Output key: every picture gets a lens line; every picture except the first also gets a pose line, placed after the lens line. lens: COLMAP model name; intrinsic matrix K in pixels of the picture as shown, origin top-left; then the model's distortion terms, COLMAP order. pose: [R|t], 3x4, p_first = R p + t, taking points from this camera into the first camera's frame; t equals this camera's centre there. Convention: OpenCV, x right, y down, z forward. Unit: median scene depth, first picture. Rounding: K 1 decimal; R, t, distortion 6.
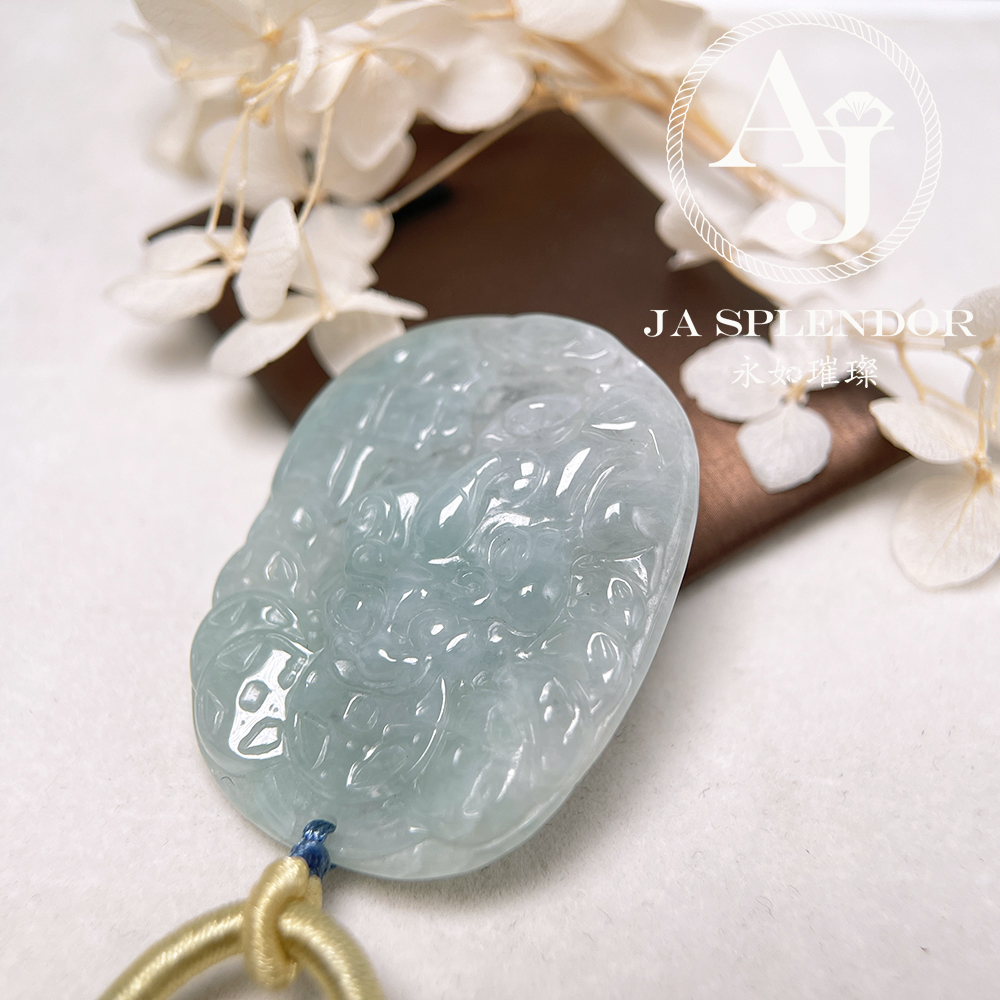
lens RADIAL K [[1614.2, 0, 501.4], [0, 1614.2, 492.3], [0, 0, 1]] dist [0.160224, 0.000000]
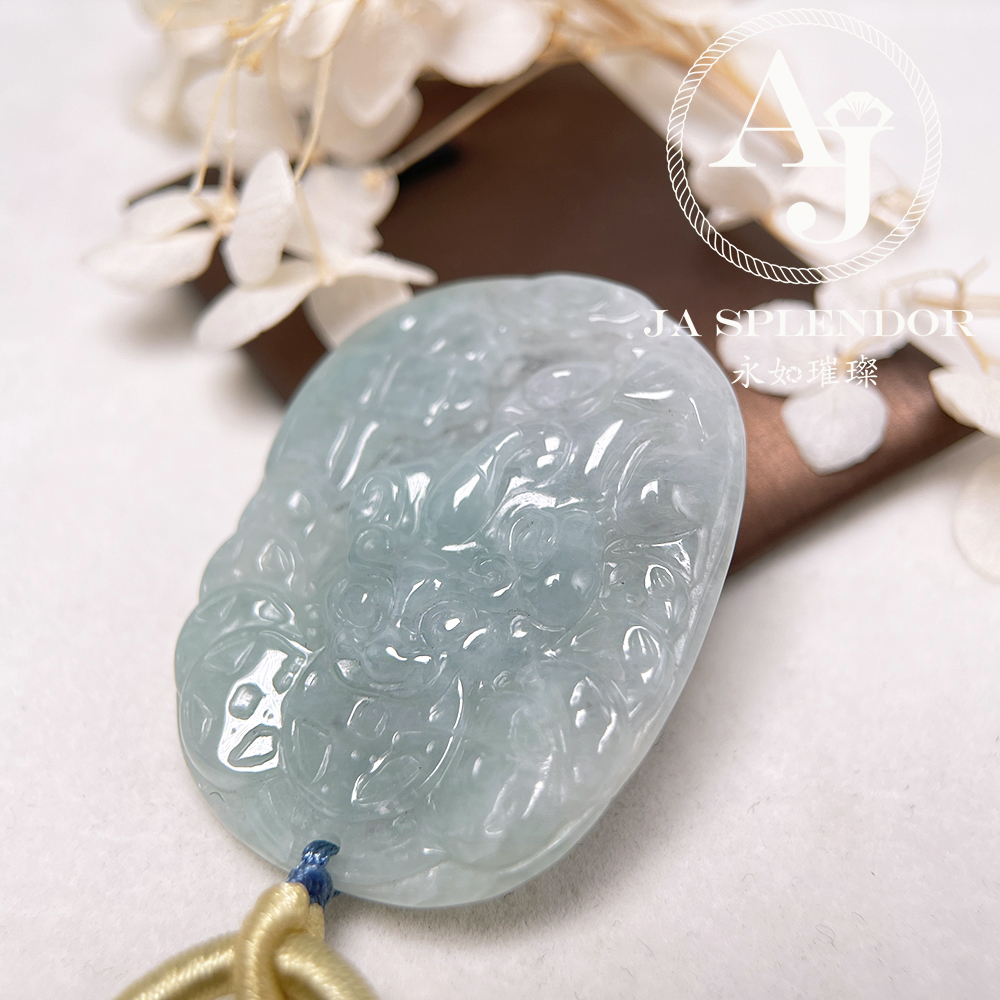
lens RADIAL K [[1614.2, 0, 499.3], [0, 1614.2, 501.3], [0, 0, 1]] dist [0.160224, 0.000000]
pose [[0.999986, -0.005250, 0.001176, -0.014145], [0.005256, 0.999973, -0.005184, 0.021258], [-0.001148, 0.005190, 0.999986, 0.109668]]
